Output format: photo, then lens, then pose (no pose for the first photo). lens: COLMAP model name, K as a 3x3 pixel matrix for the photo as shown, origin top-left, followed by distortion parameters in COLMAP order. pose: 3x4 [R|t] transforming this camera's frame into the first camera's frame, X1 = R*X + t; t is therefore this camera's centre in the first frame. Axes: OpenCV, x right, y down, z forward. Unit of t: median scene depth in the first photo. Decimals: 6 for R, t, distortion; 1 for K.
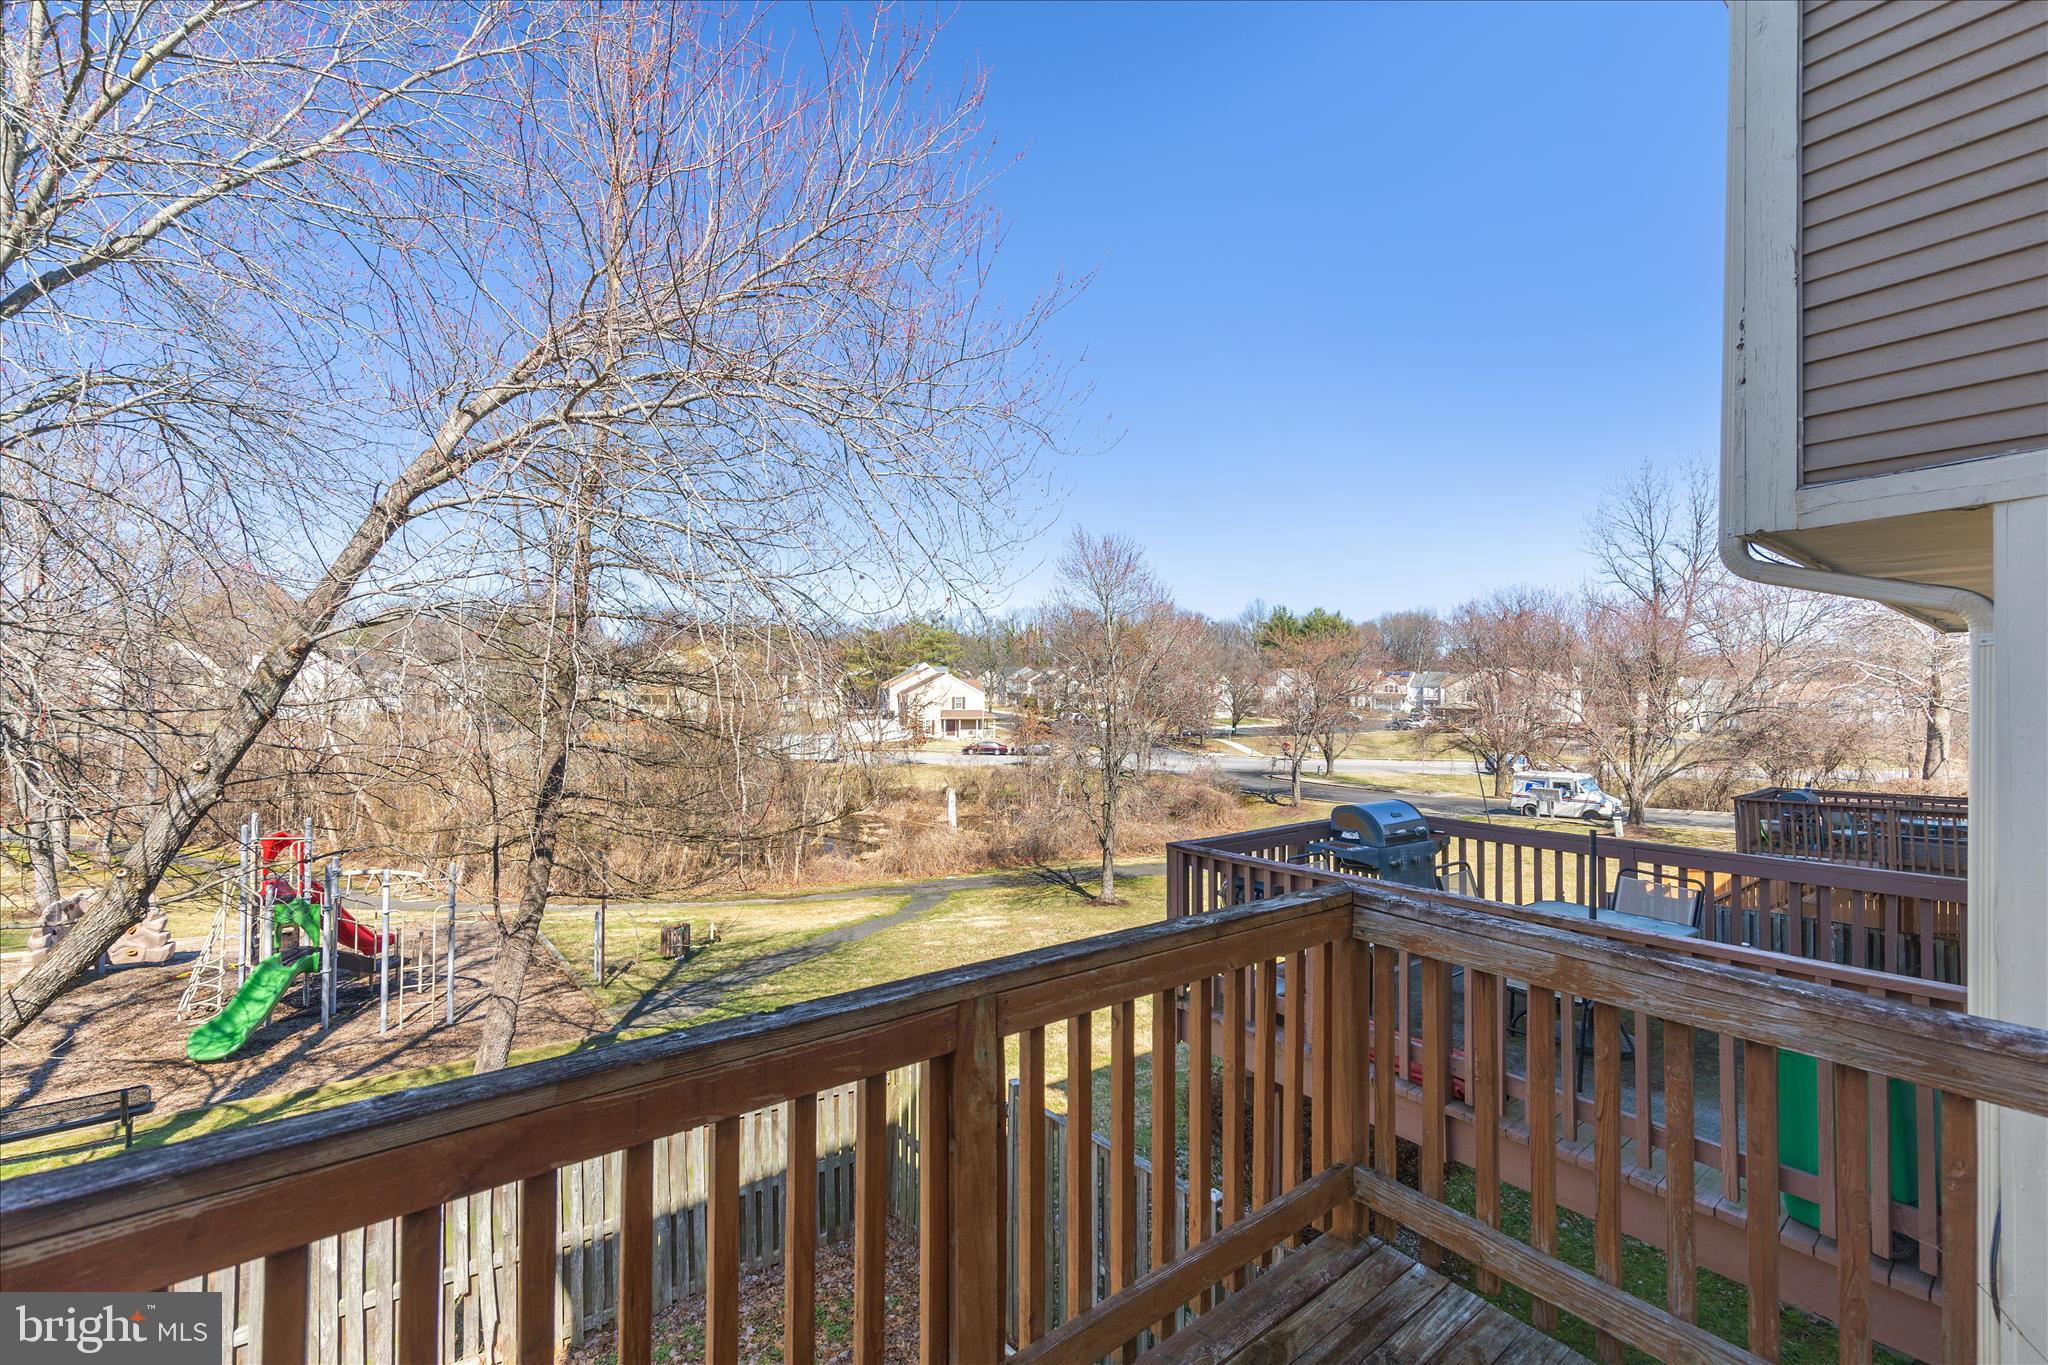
lens RADIAL K [[831.5, 0, 1014.2], [0, 831.5, 675.9], [0, 0, 1]] dist [-0.000700, -0.000221]
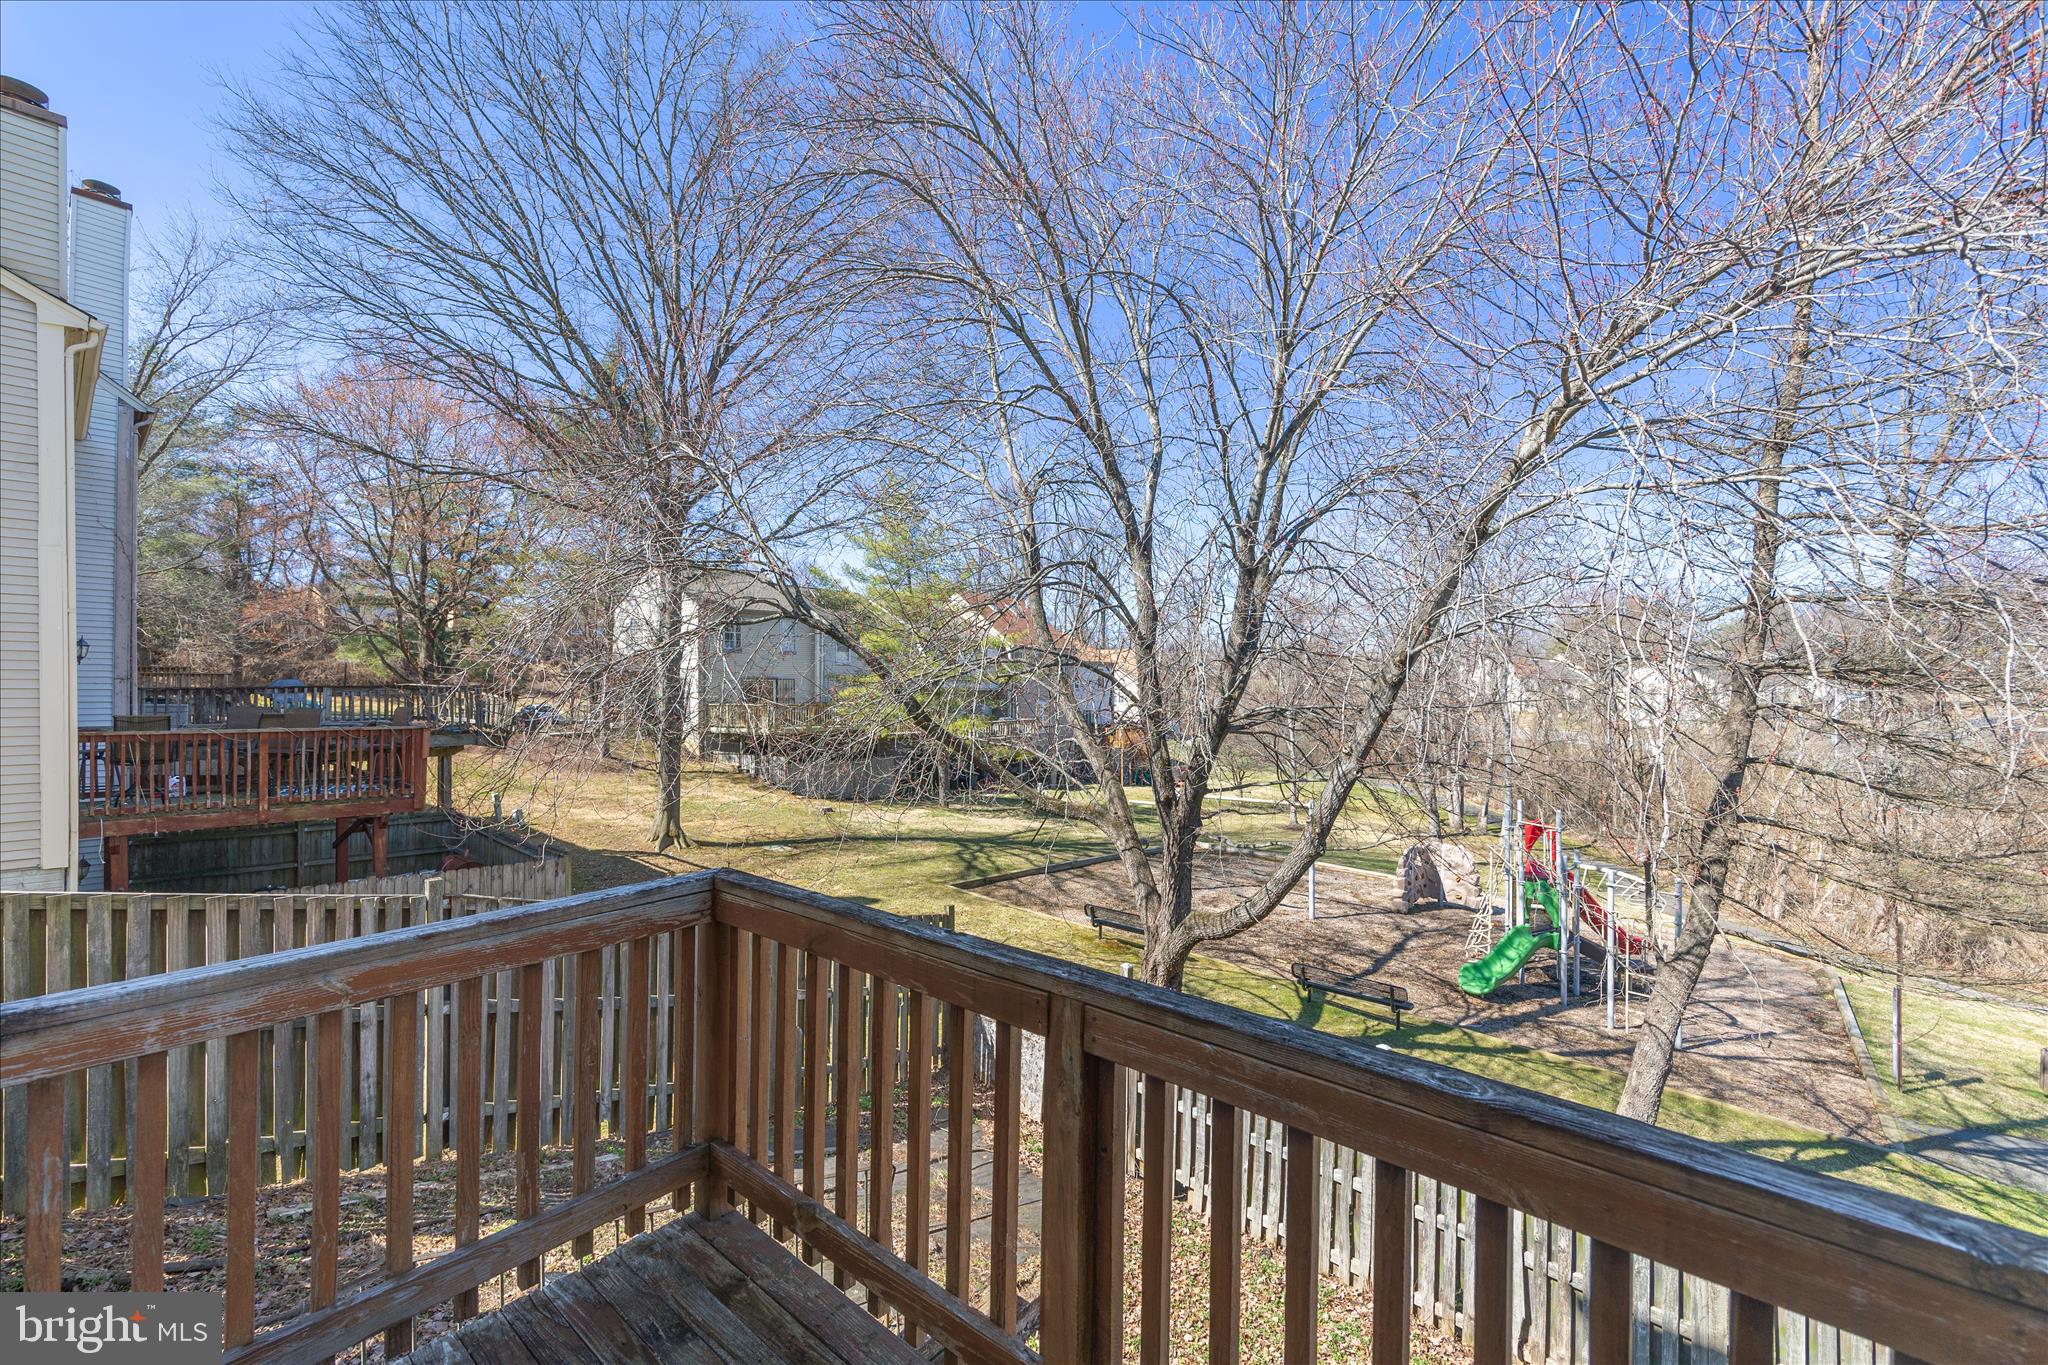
lens RADIAL K [[829.5, 0, 1016.8], [0, 829.5, 684.4], [0, 0, 1]] dist [0.000256, 0.000823]
pose [[0.210662, -0.010274, -0.977505, 0.088813], [0.014123, 0.999872, -0.007465, 0.001626], [0.977457, -0.012233, 0.210781, 0.071037]]
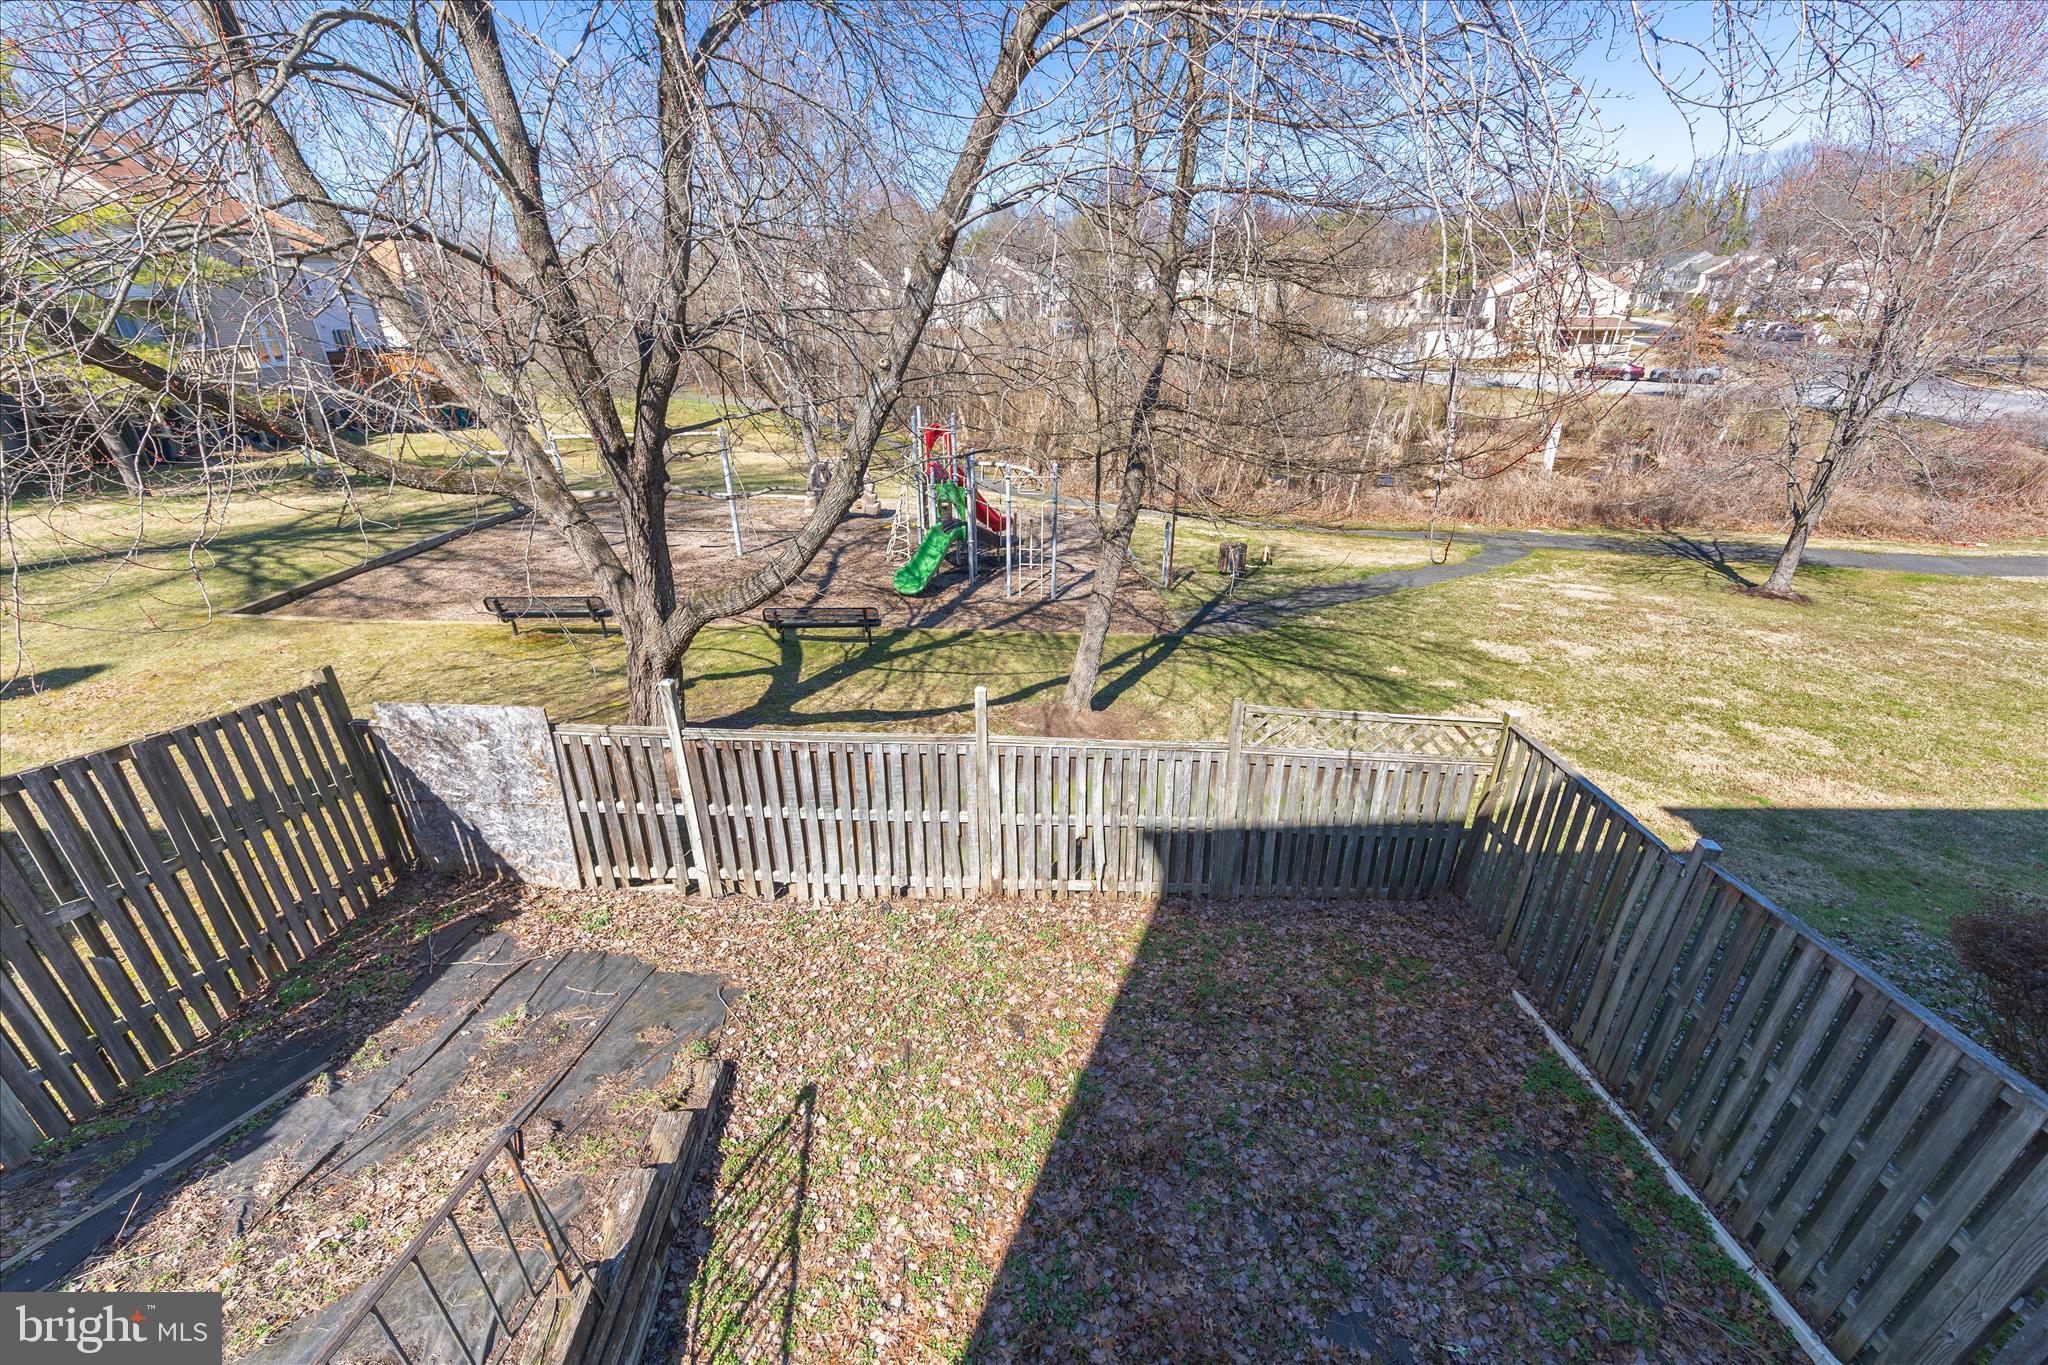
lens RADIAL K [[829.5, 0, 1016.8], [0, 829.5, 684.4], [0, 0, 1]] dist [0.000256, 0.000823]
pose [[0.812199, 0.238013, -0.532619, -0.055947], [0.022116, 0.899768, 0.435808, 0.006370], [0.582961, -0.365742, 0.725526, 0.055048]]
